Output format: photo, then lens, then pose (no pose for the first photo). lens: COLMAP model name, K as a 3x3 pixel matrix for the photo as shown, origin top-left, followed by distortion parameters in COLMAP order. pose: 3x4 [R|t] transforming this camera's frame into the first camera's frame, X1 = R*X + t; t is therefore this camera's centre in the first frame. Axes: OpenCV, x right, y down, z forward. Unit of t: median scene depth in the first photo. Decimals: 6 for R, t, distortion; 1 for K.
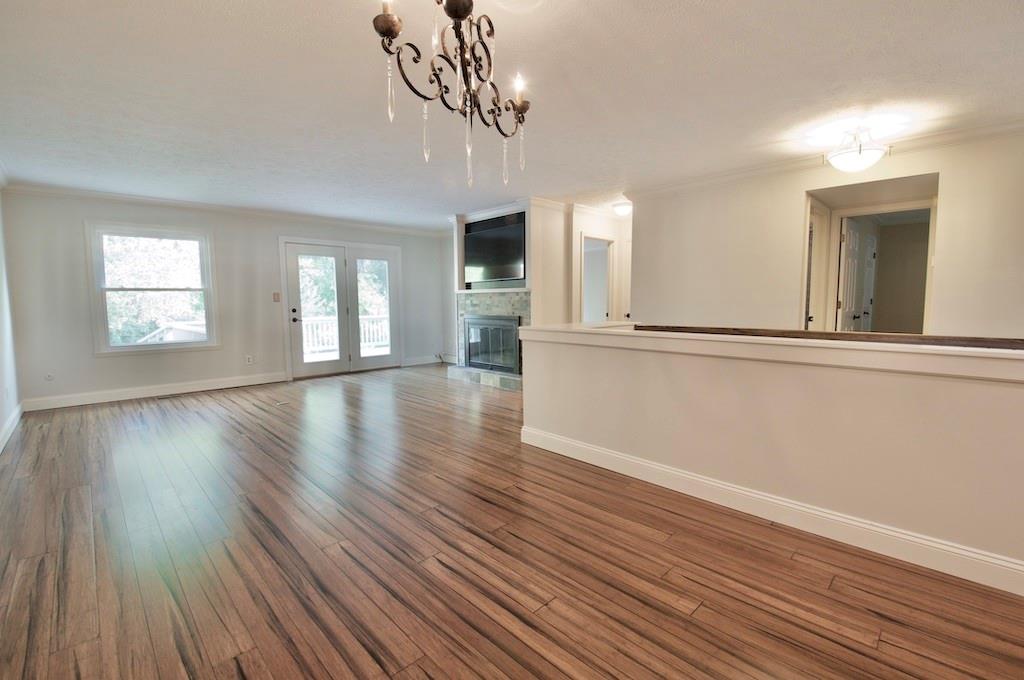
lens RADIAL K [[451.8, 0, 504.7], [0, 451.8, 339.1], [0, 0, 1]] dist [-0.010272, -0.000230]
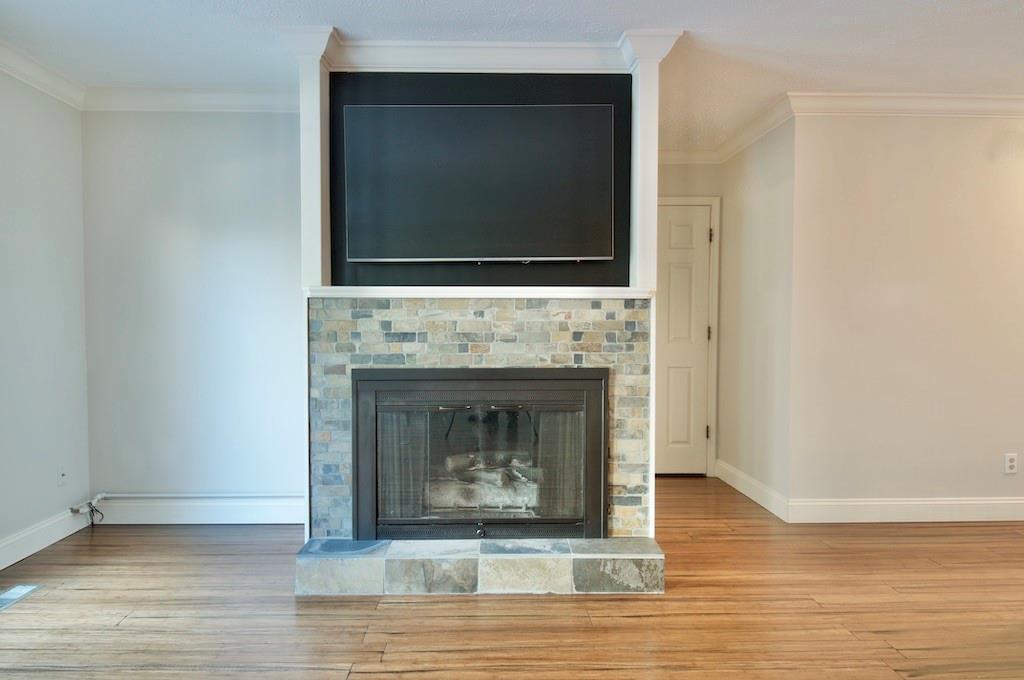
lens RADIAL K [[647.1, 0, 513.0], [0, 647.1, 341.5], [0, 0, 1]] dist [0.033645, -0.000280]
pose [[0.677329, -0.014353, 0.735541, -0.375895], [0.054229, 0.998064, -0.030461, -0.058970], [-0.733679, 0.060520, 0.676796, 0.704557]]
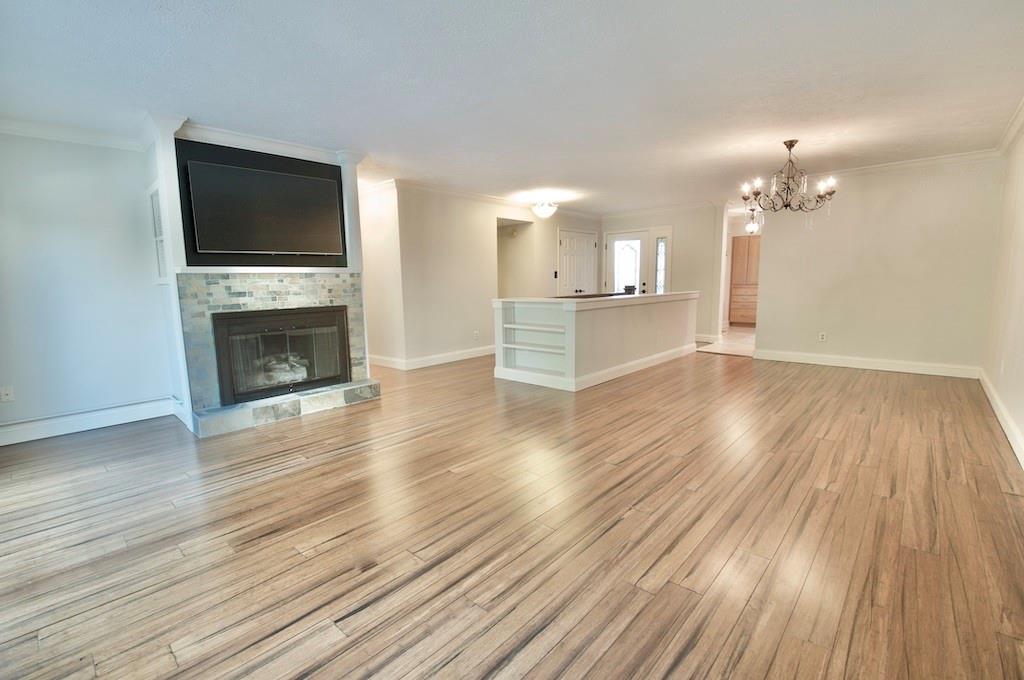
lens RADIAL K [[451.8, 0, 512.6], [0, 451.8, 336.6], [0, 0, 1]] dist [-0.010272, -0.000230]
pose [[-0.072370, -0.110452, 0.991243, -0.730399], [0.105873, 0.987383, 0.117752, -0.057121], [-0.991743, 0.113468, -0.059763, 0.761532]]
